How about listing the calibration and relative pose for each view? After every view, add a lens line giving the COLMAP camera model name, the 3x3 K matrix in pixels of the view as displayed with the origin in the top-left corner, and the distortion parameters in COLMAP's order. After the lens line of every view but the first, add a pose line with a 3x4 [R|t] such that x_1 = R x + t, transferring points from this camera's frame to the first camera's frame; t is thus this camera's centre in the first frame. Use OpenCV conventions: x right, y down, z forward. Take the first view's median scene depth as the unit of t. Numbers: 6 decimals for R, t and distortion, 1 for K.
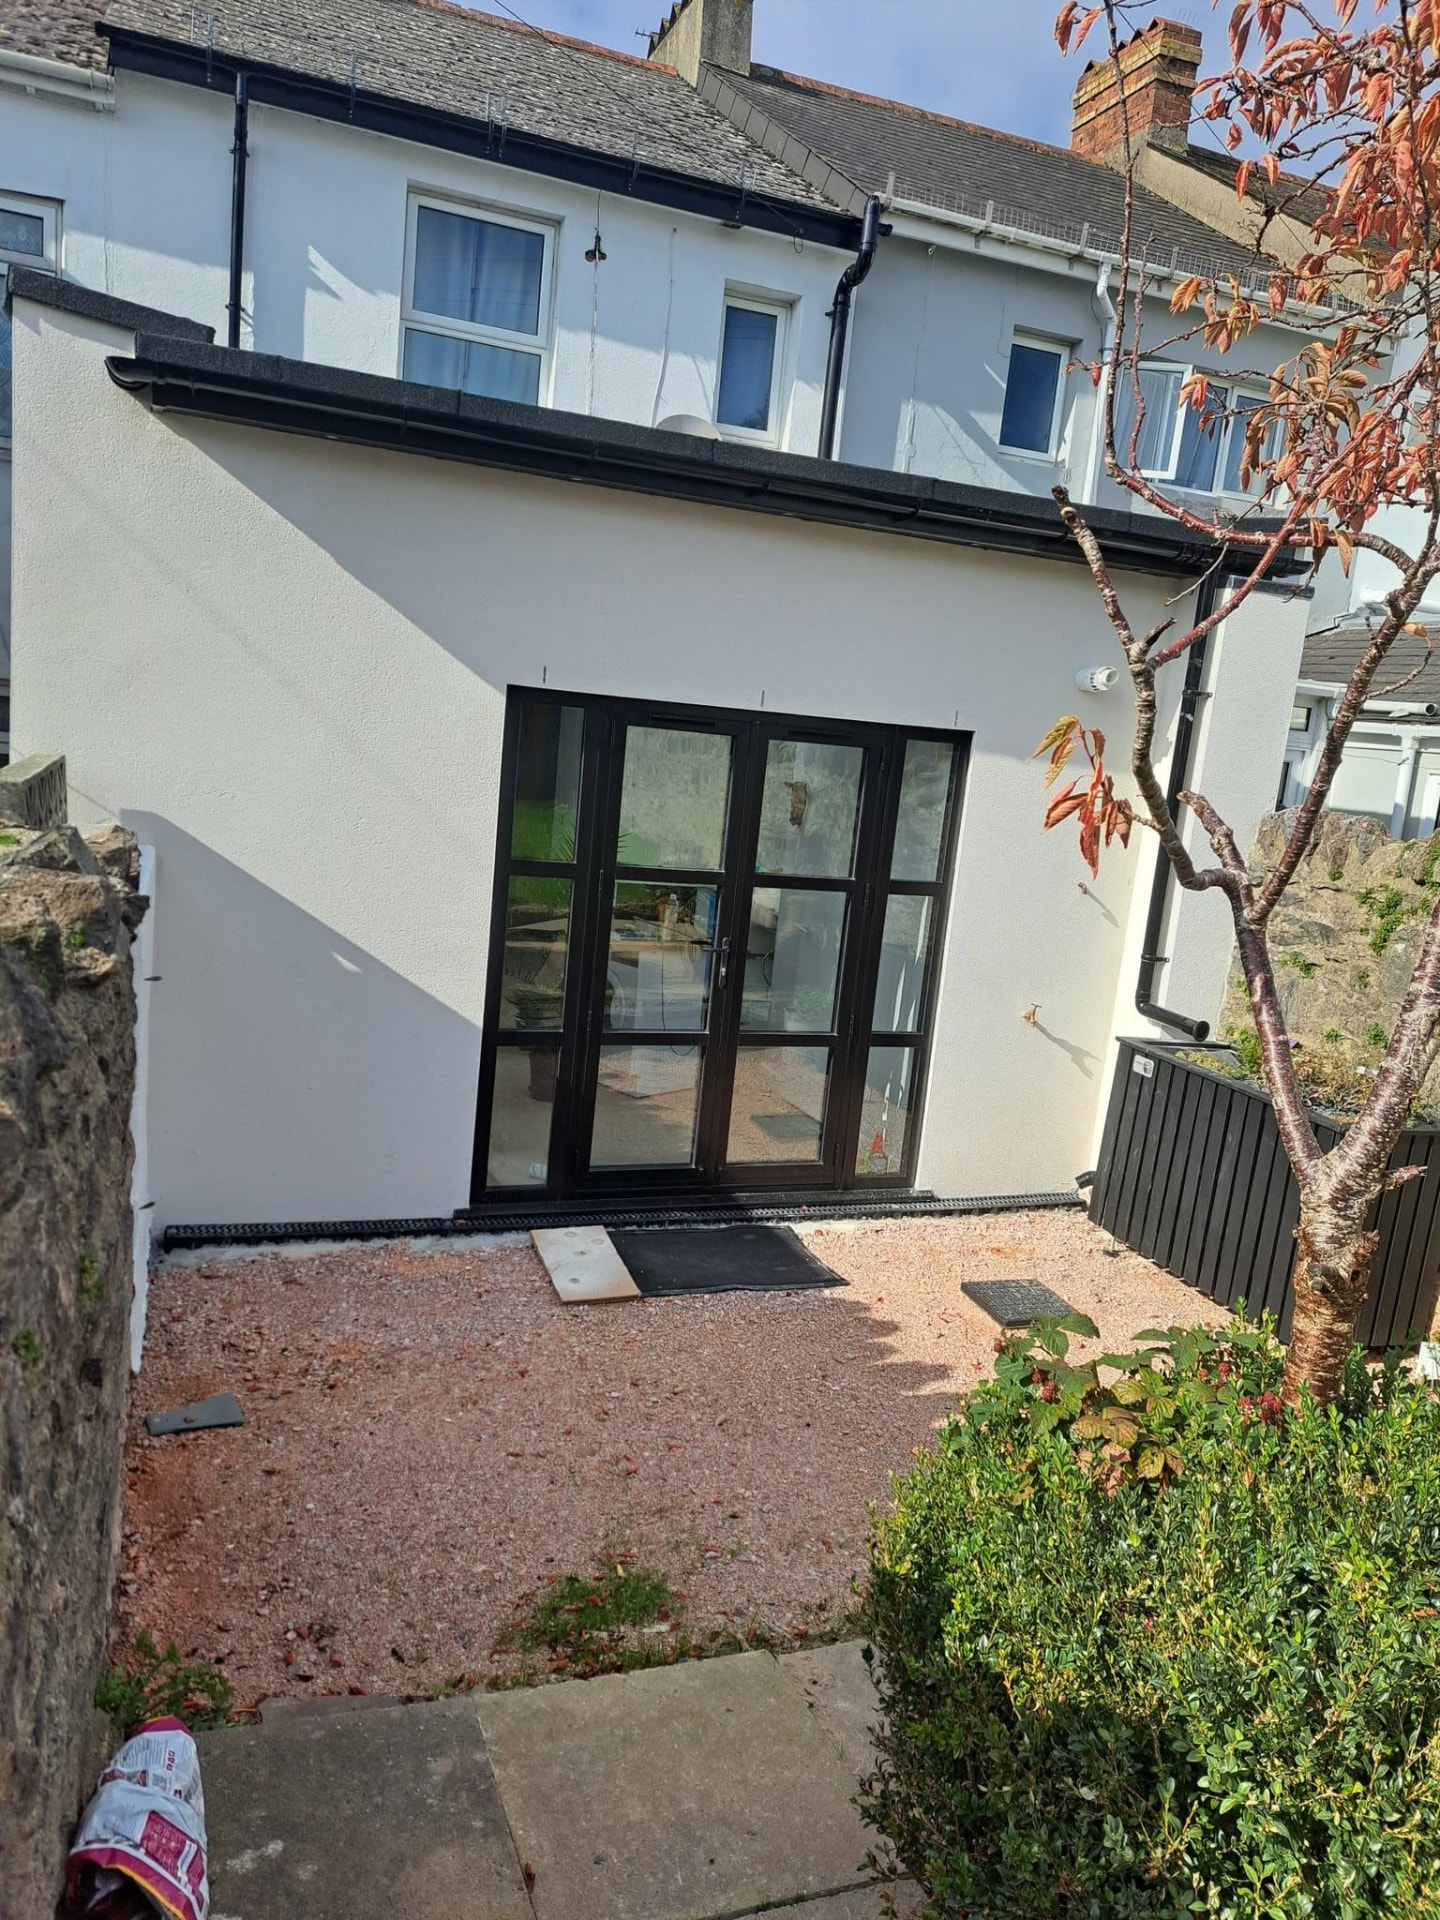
lens RADIAL K [[1387.8, 0, 720.0], [0, 1387.8, 960.0], [0, 0, 1]] dist [0.038648, -0.006702]
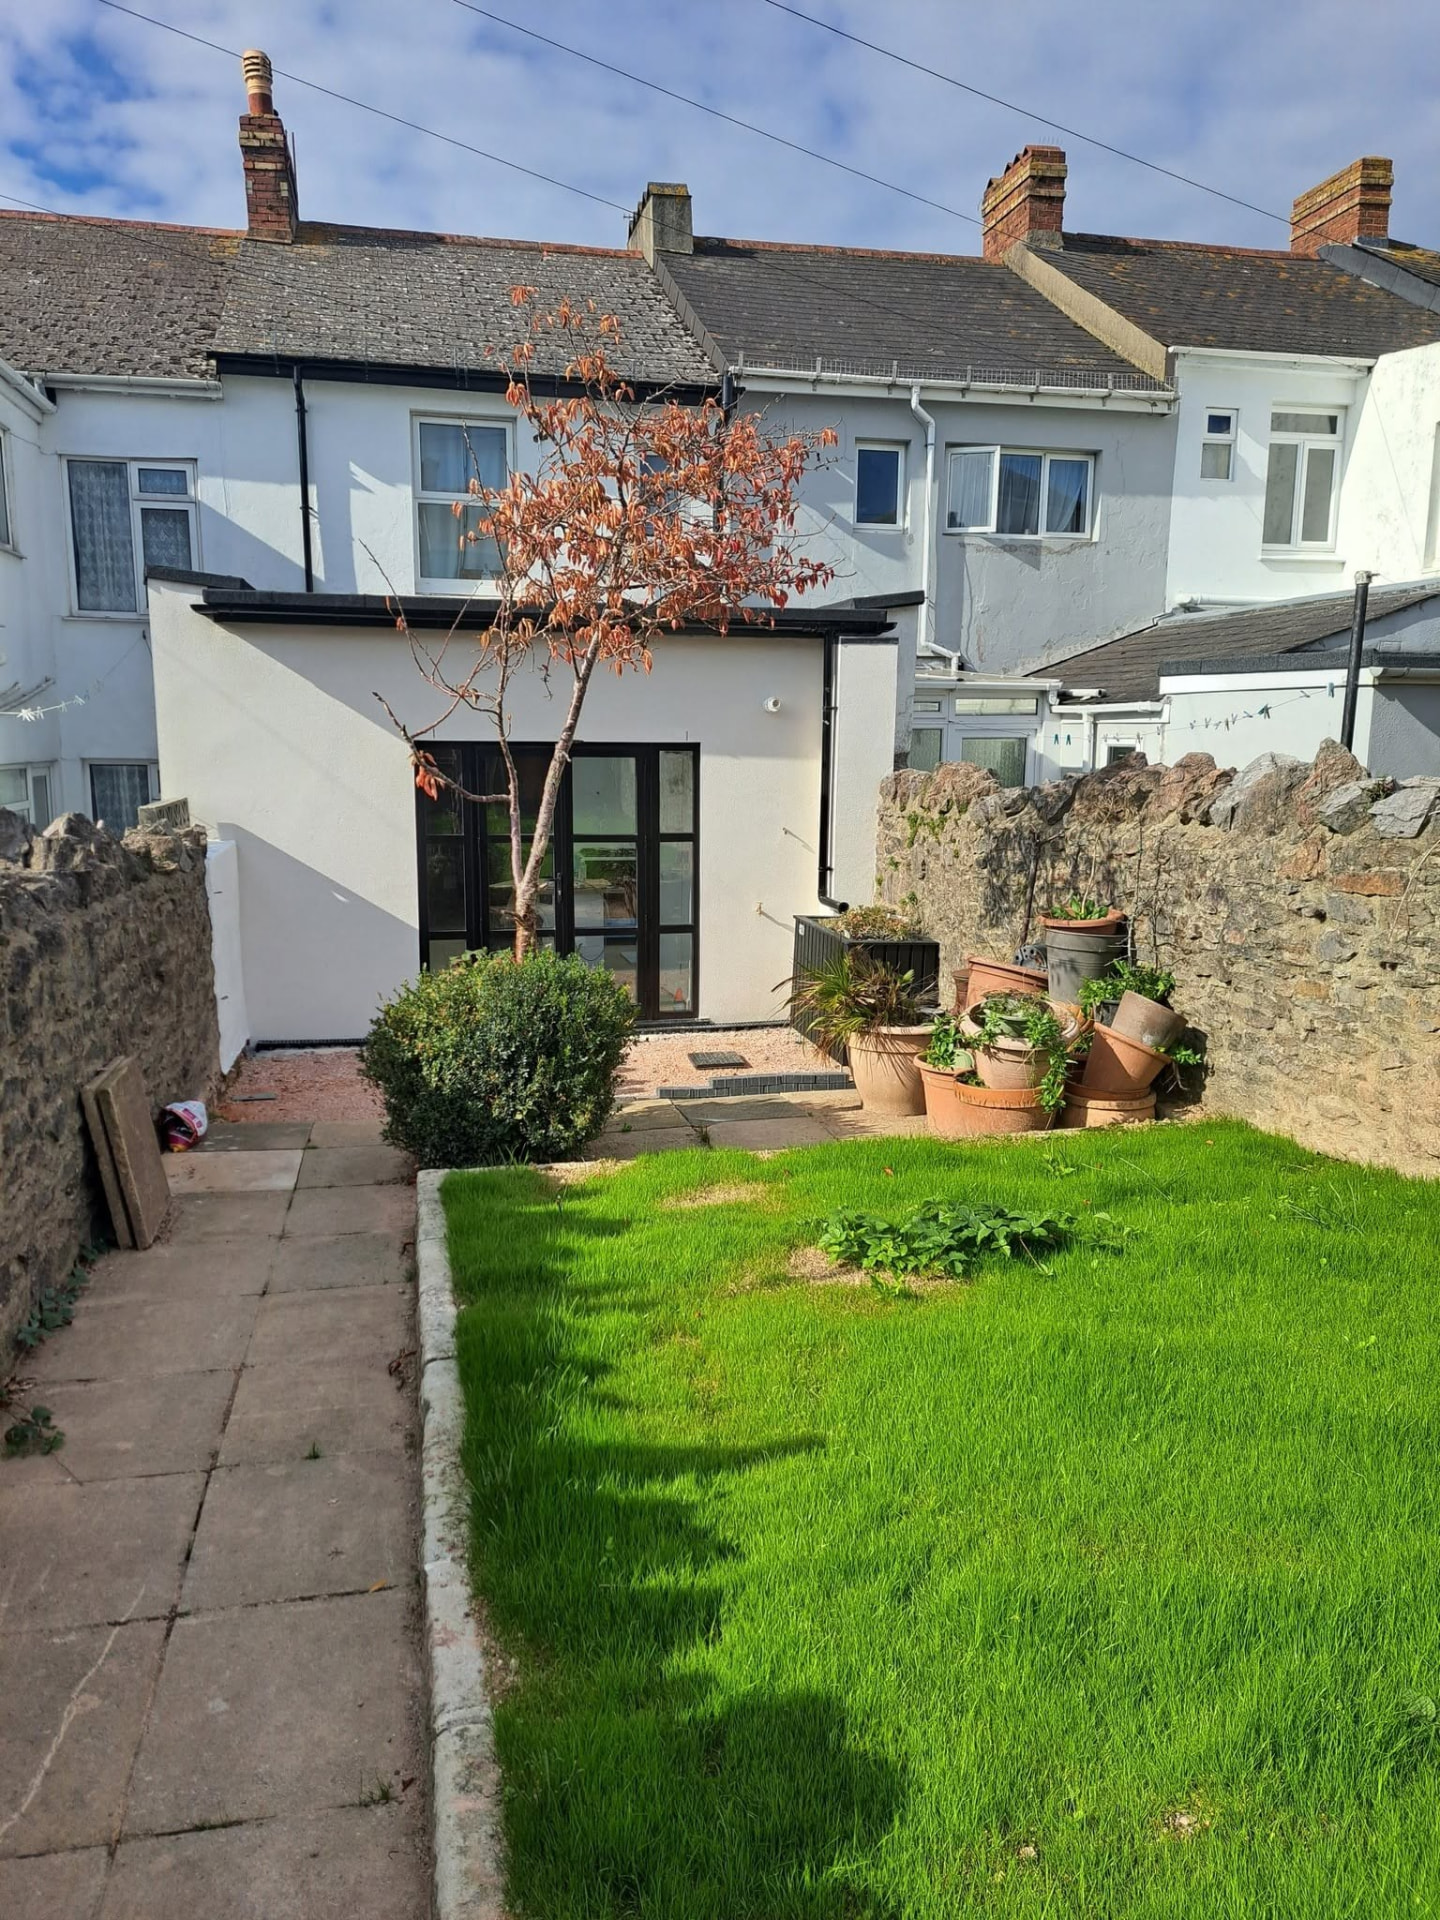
lens RADIAL K [[1387.0, 0, 720.0], [0, 1387.0, 960.0], [0, 0, 1]] dist [0.096244, -0.078252]
pose [[0.986423, -0.068681, -0.149173, 0.315642], [0.066733, 0.997608, -0.018028, 0.095697], [0.150055, 0.007828, 0.988647, -0.484204]]
